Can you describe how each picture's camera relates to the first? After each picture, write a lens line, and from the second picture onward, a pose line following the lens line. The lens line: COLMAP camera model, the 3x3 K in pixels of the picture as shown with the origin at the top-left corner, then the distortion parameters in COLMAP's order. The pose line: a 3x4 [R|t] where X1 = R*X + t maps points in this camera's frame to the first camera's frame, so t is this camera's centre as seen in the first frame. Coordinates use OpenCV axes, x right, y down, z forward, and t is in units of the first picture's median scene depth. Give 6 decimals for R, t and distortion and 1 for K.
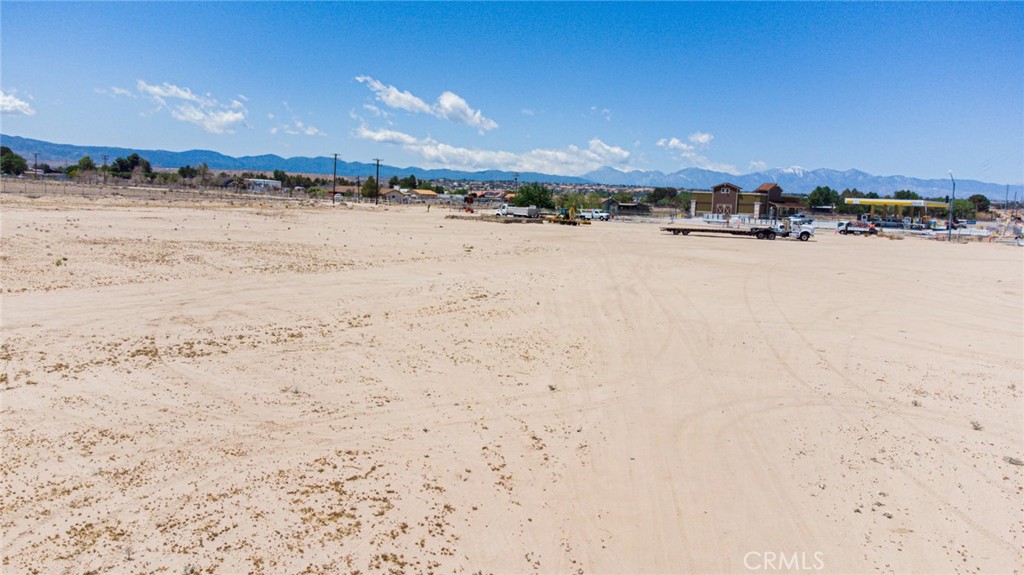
lens RADIAL K [[772.9, 0, 508.8], [0, 772.9, 288.0], [0, 0, 1]] dist [0.009447, 0.073896]
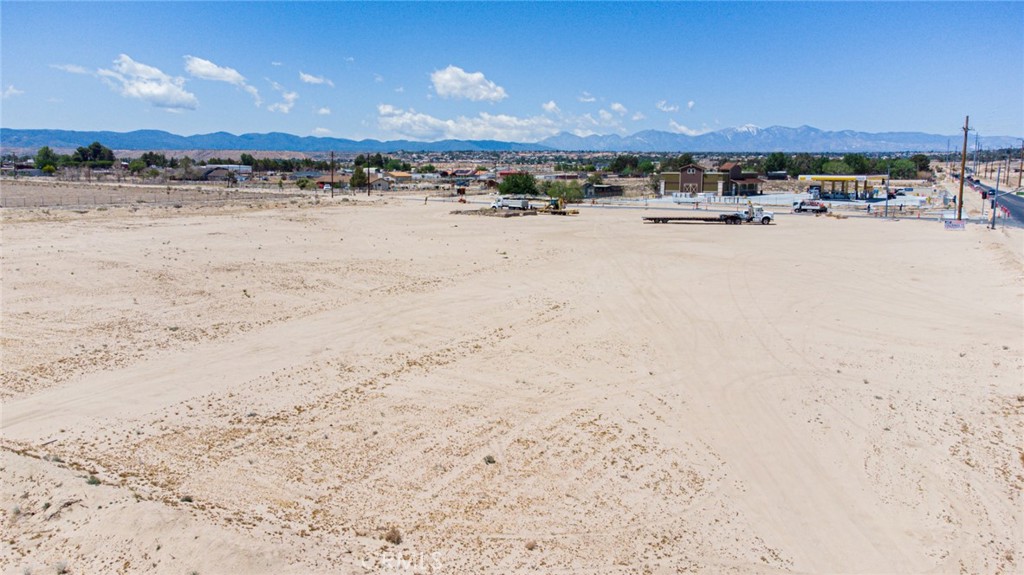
lens RADIAL K [[772.9, 0, 508.8], [0, 772.9, 288.0], [0, 0, 1]] dist [0.009447, 0.073896]
pose [[0.997792, -0.046679, 0.047252, -0.043506], [0.044710, 0.998121, 0.041887, -0.020368], [-0.049118, -0.039682, 0.998004, -0.101231]]
